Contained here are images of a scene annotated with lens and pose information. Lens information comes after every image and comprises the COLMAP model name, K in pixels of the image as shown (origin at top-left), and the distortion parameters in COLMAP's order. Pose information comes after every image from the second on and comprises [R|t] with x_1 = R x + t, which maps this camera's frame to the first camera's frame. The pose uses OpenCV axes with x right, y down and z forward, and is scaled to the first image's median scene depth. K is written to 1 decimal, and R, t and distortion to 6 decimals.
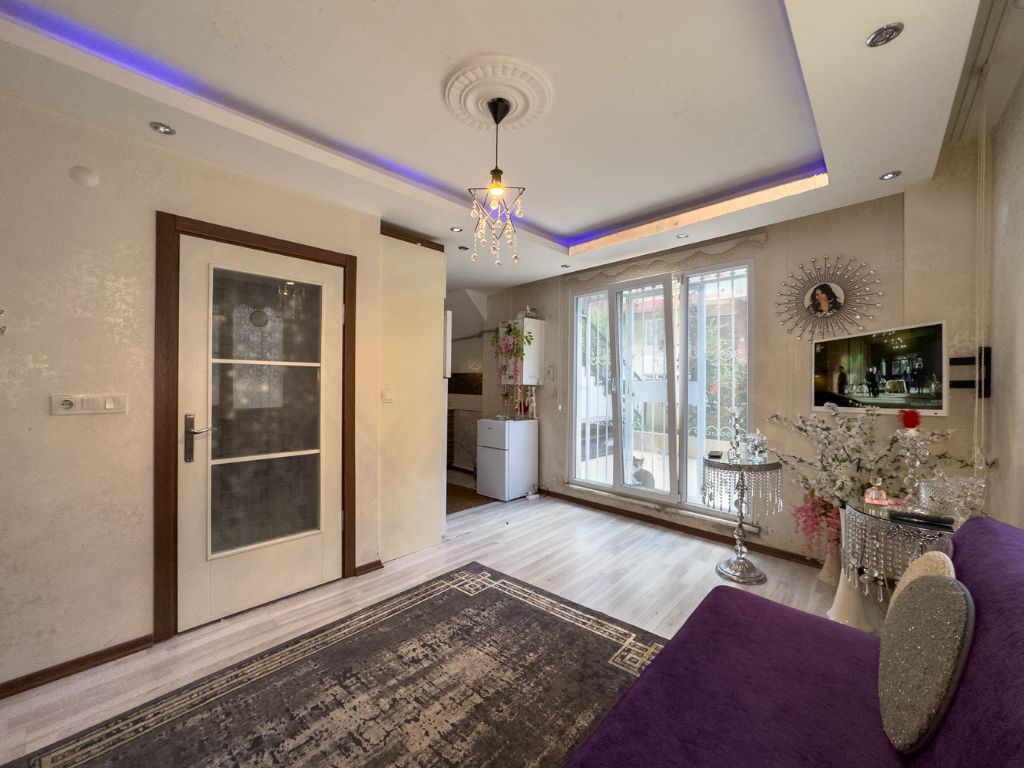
lens RADIAL K [[417.4, 0, 516.6], [0, 417.4, 382.4], [0, 0, 1]] dist [-0.033203, 0.013184]
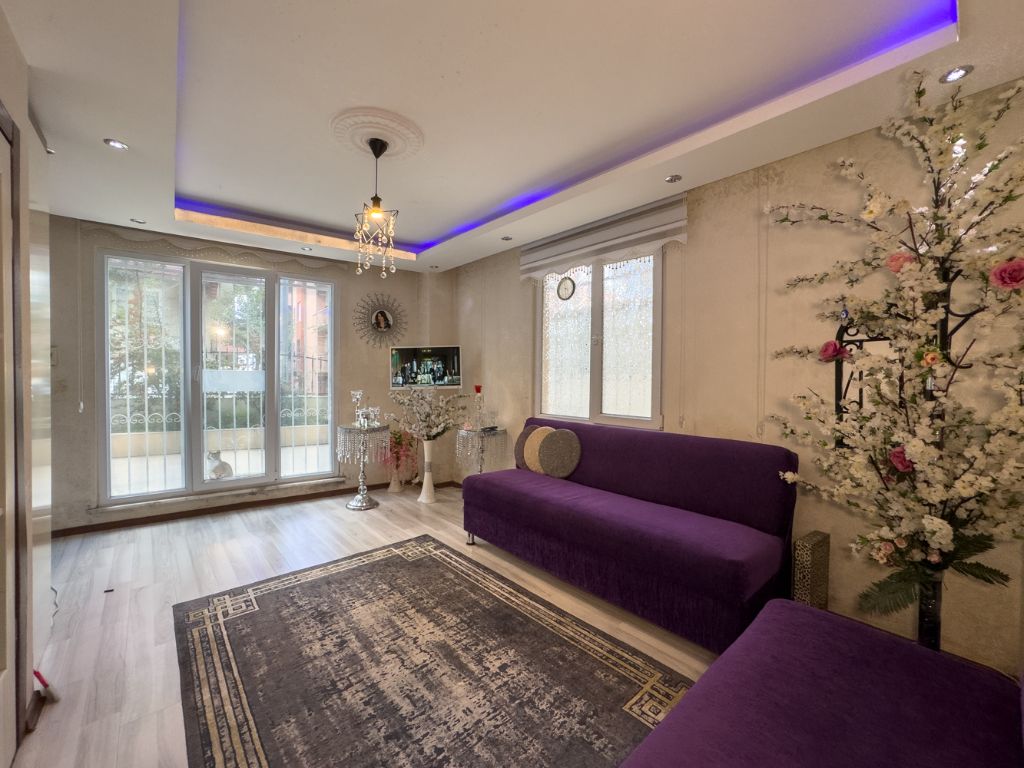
lens RADIAL K [[417.4, 0, 513.1], [0, 417.4, 382.0], [0, 0, 1]] dist [-0.033203, 0.013184]
pose [[0.113510, -0.022178, 0.993289, -0.955197], [-0.010508, 0.999668, 0.023521, -0.007190], [-0.993481, -0.013107, 0.113239, 0.366035]]
